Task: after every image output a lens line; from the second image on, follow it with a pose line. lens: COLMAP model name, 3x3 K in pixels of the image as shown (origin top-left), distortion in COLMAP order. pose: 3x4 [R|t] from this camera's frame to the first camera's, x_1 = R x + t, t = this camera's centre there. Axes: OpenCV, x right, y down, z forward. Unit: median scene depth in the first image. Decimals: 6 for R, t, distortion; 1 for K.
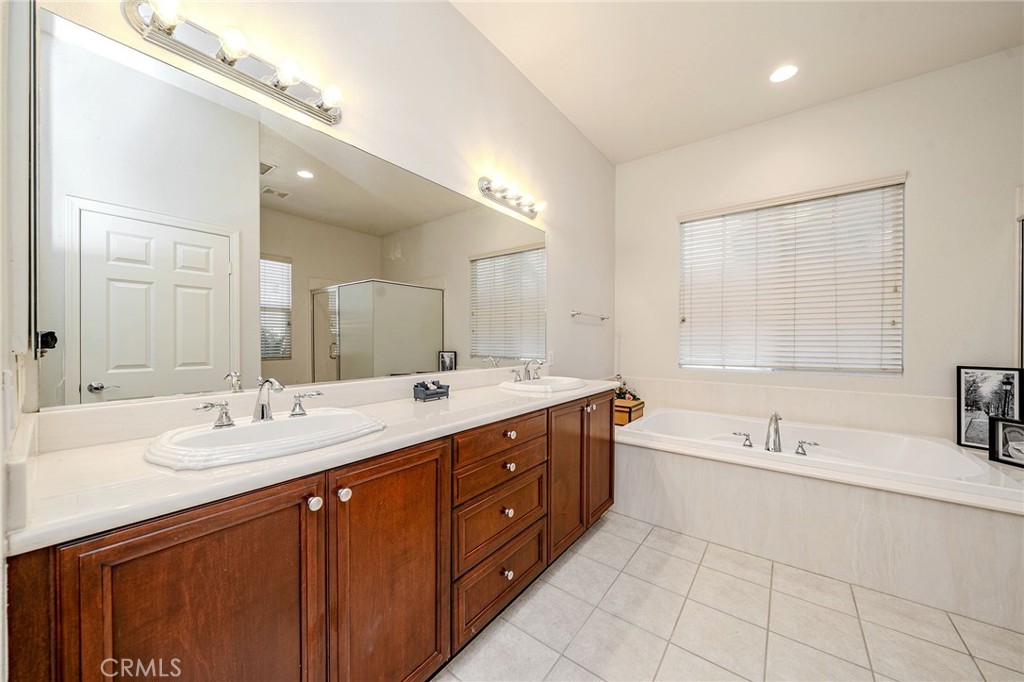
lens RADIAL K [[356.1, 0, 509.6], [0, 356.1, 342.2], [0, 0, 1]] dist [-0.003303, 0.000192]
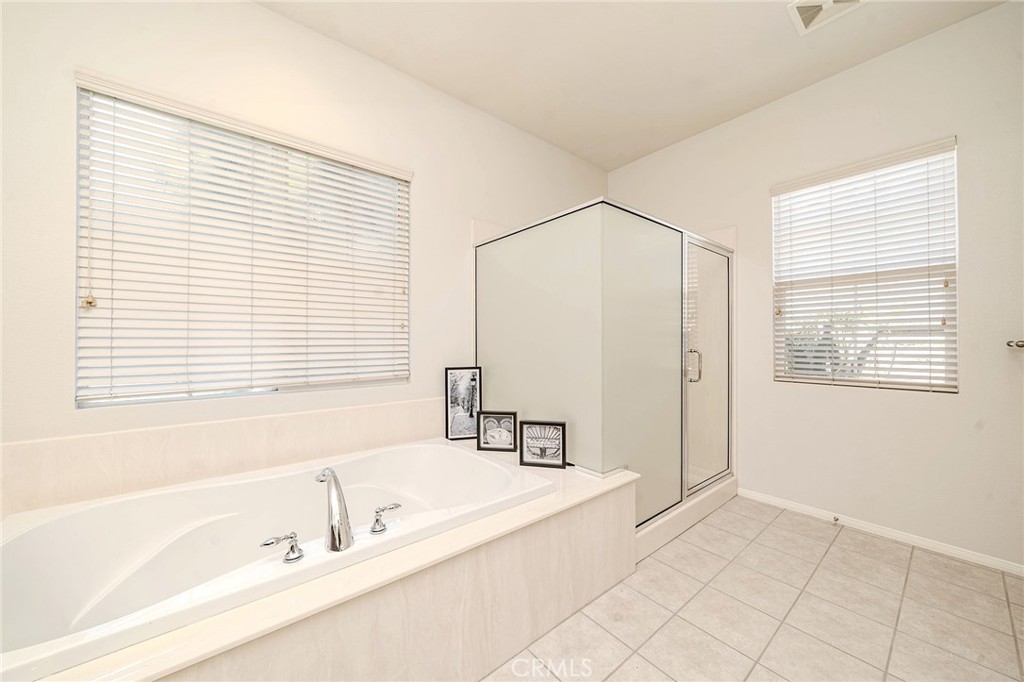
lens RADIAL K [[356.1, 0, 514.2], [0, 356.1, 341.6], [0, 0, 1]] dist [-0.003303, 0.000192]
pose [[0.206574, 0.001083, 0.978430, 0.243601], [0.014882, 0.999880, -0.004249, -0.005324], [-0.978318, 0.015439, 0.206533, 0.580243]]
